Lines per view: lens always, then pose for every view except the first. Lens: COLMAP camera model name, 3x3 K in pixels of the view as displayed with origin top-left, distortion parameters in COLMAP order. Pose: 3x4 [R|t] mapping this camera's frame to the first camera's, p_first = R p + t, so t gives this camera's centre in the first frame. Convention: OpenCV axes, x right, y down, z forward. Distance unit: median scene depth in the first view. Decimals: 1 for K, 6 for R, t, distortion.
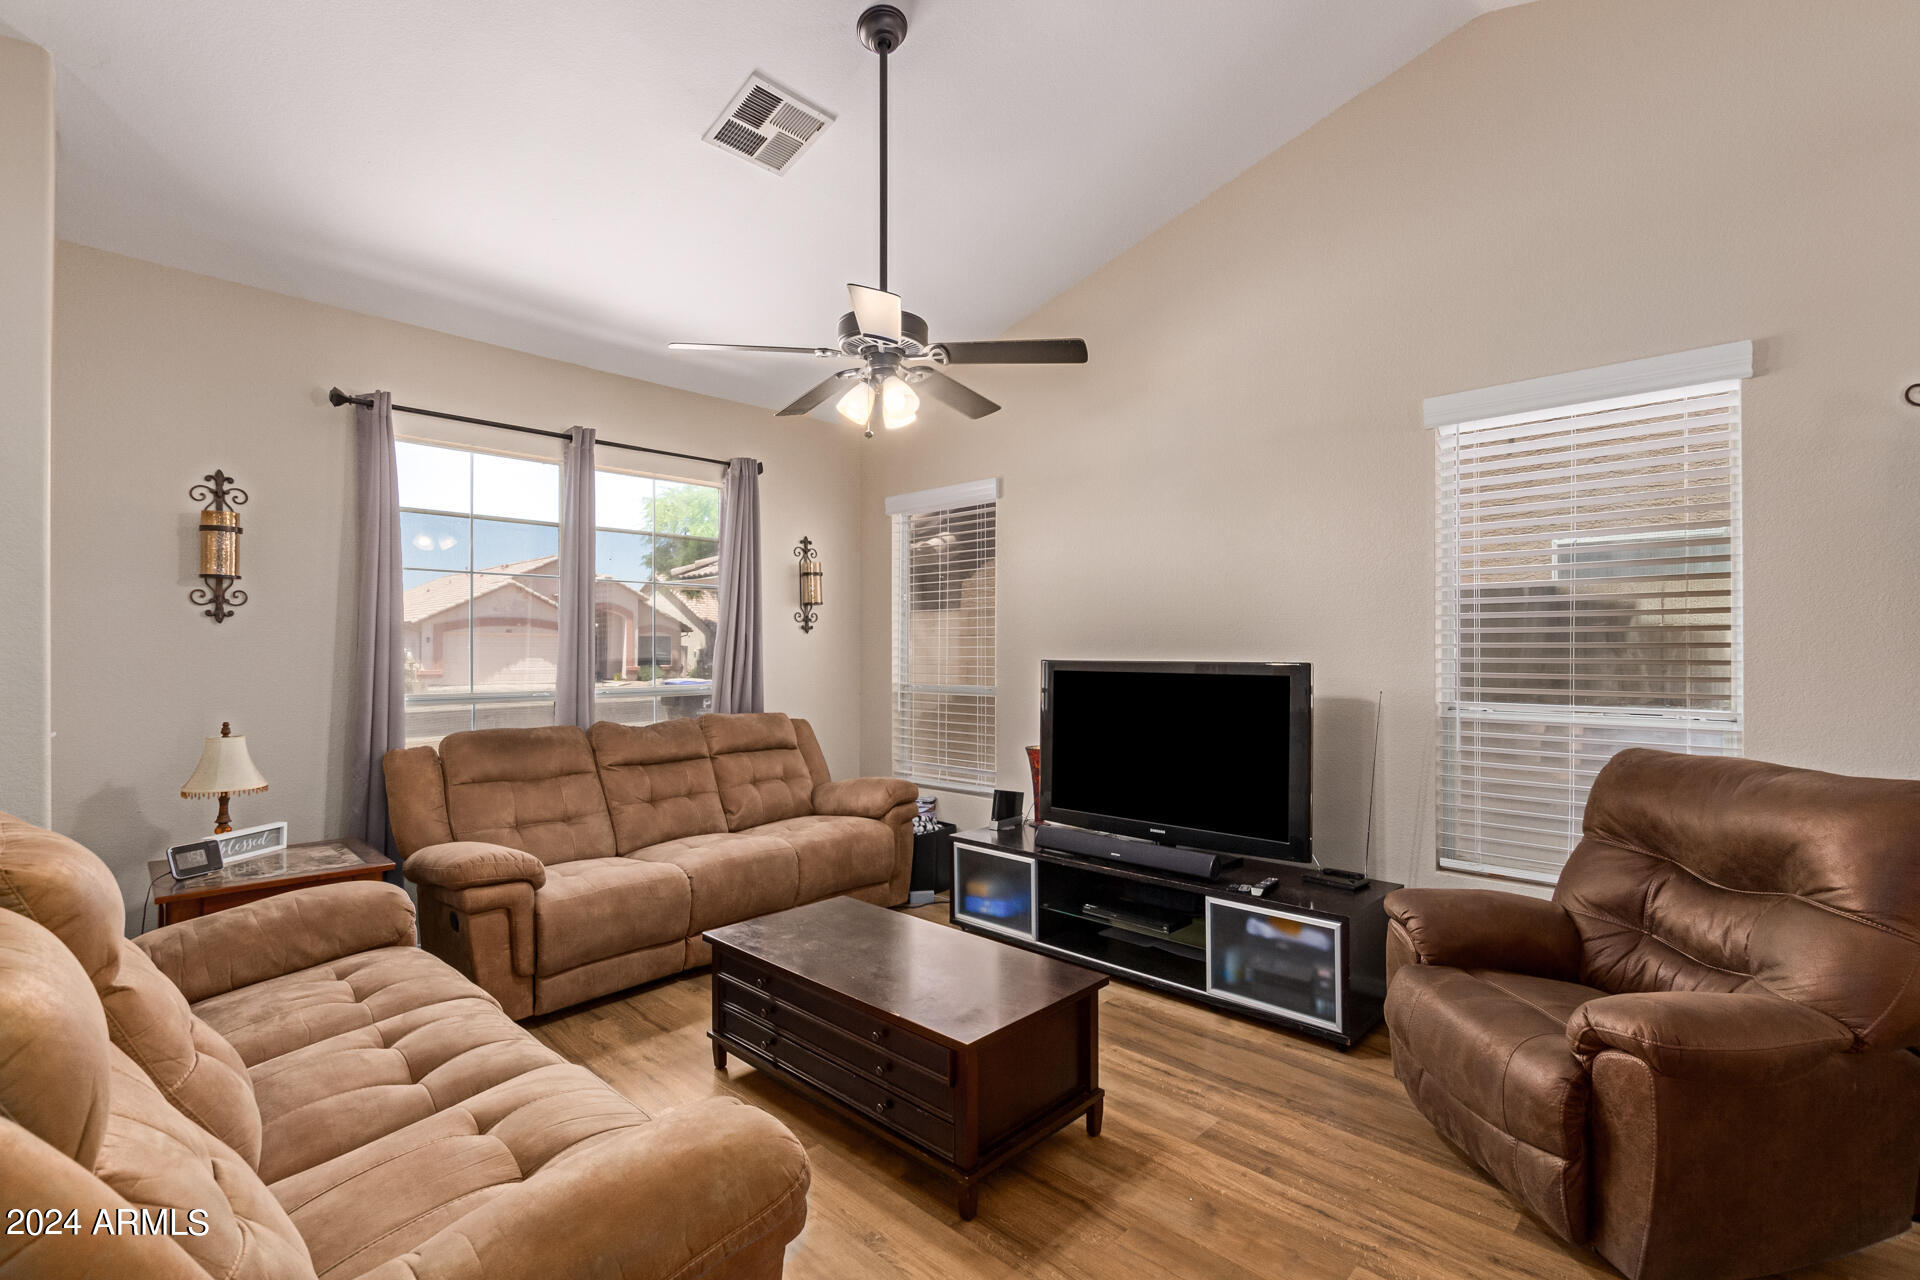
lens RADIAL K [[873.6, 0, 968.0], [0, 873.6, 647.4], [0, 0, 1]] dist [0.005761, 0.000338]
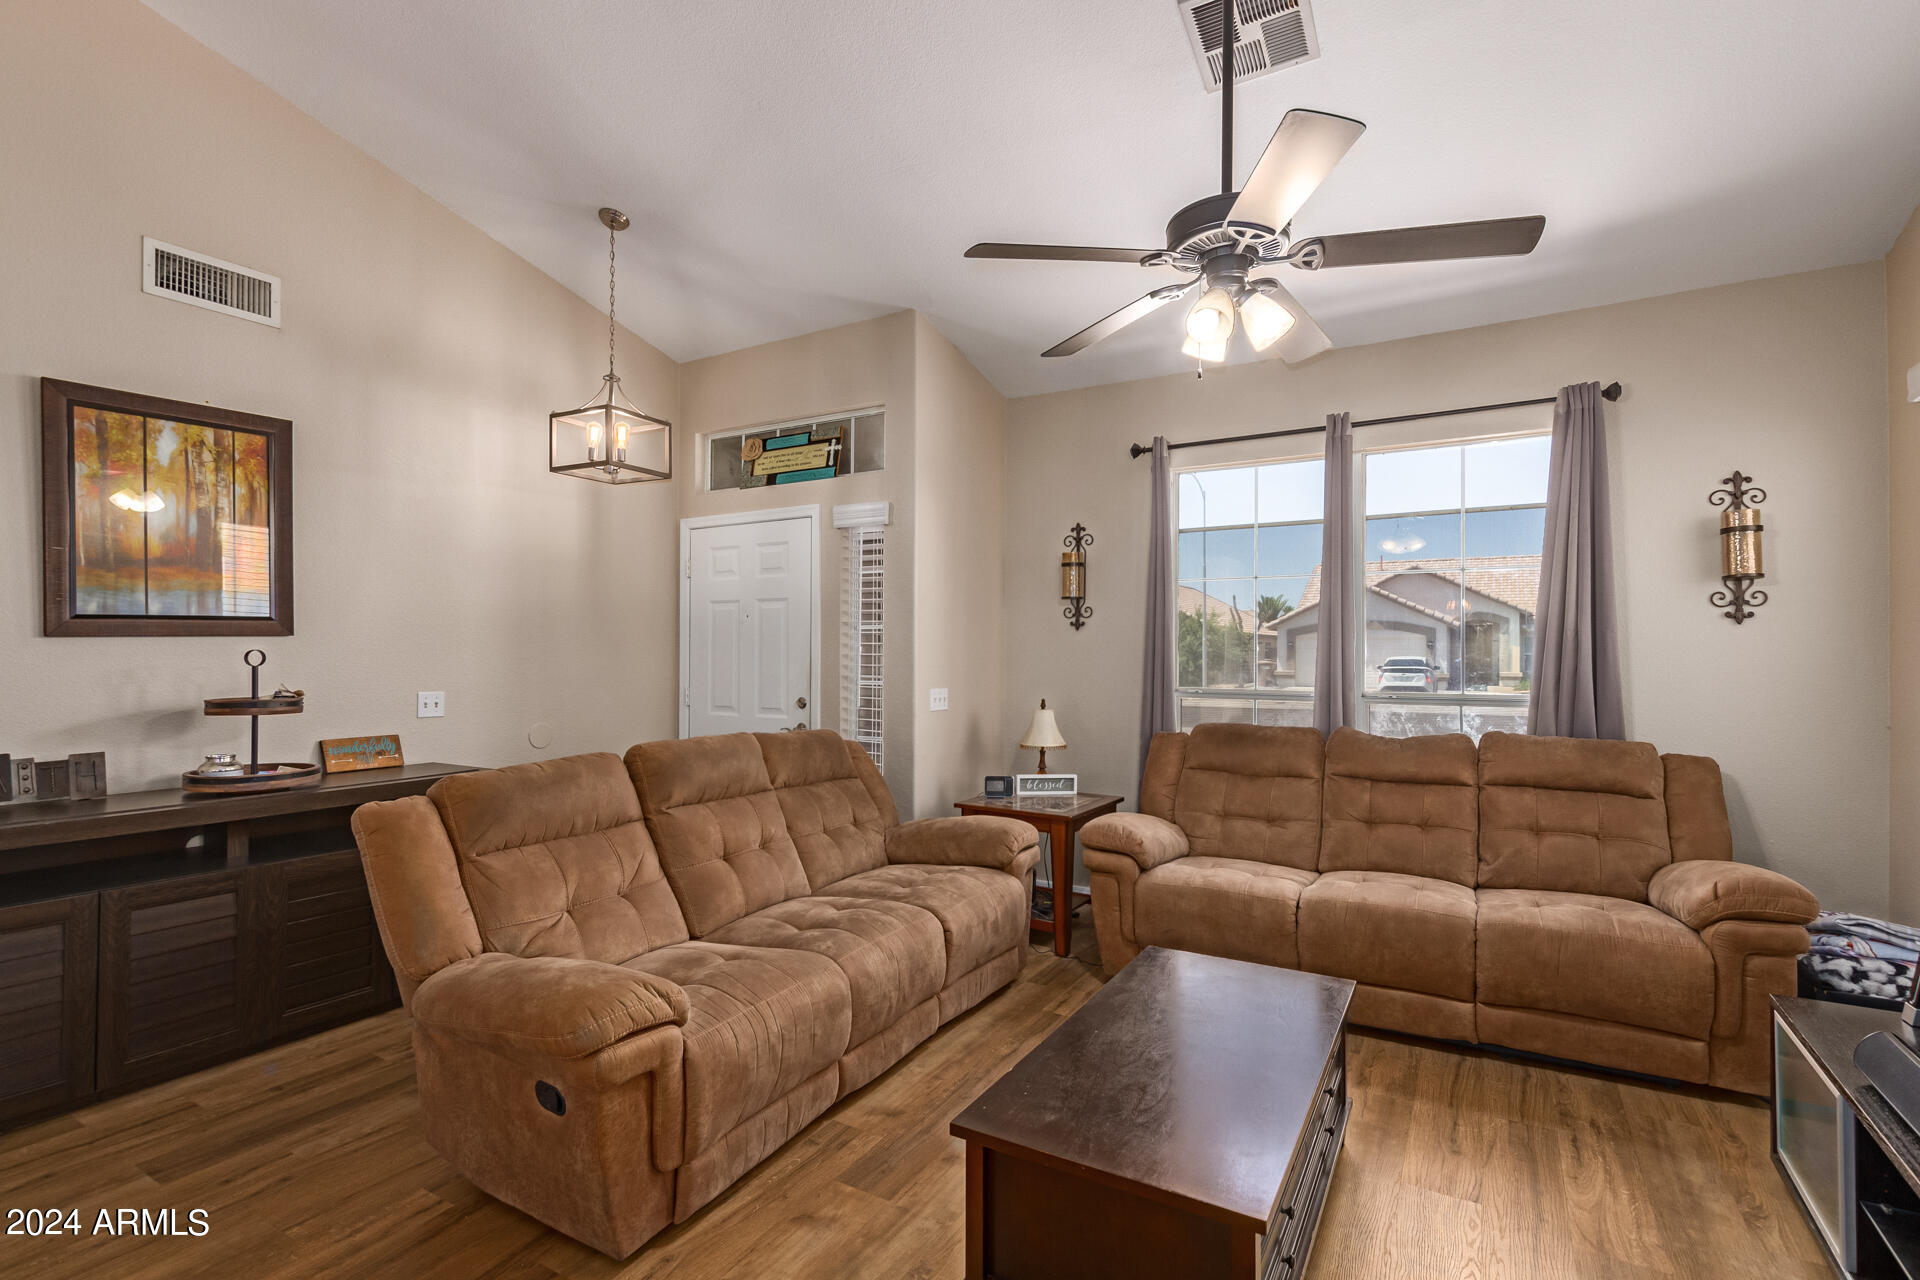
lens RADIAL K [[873.6, 0, 968.0], [0, 873.6, 647.4], [0, 0, 1]] dist [0.005761, 0.000338]
pose [[0.239027, -0.001960, -0.971011, 0.393153], [0.000899, 0.999998, -0.001797, 0.001896], [0.971013, -0.000443, 0.239028, 0.399512]]
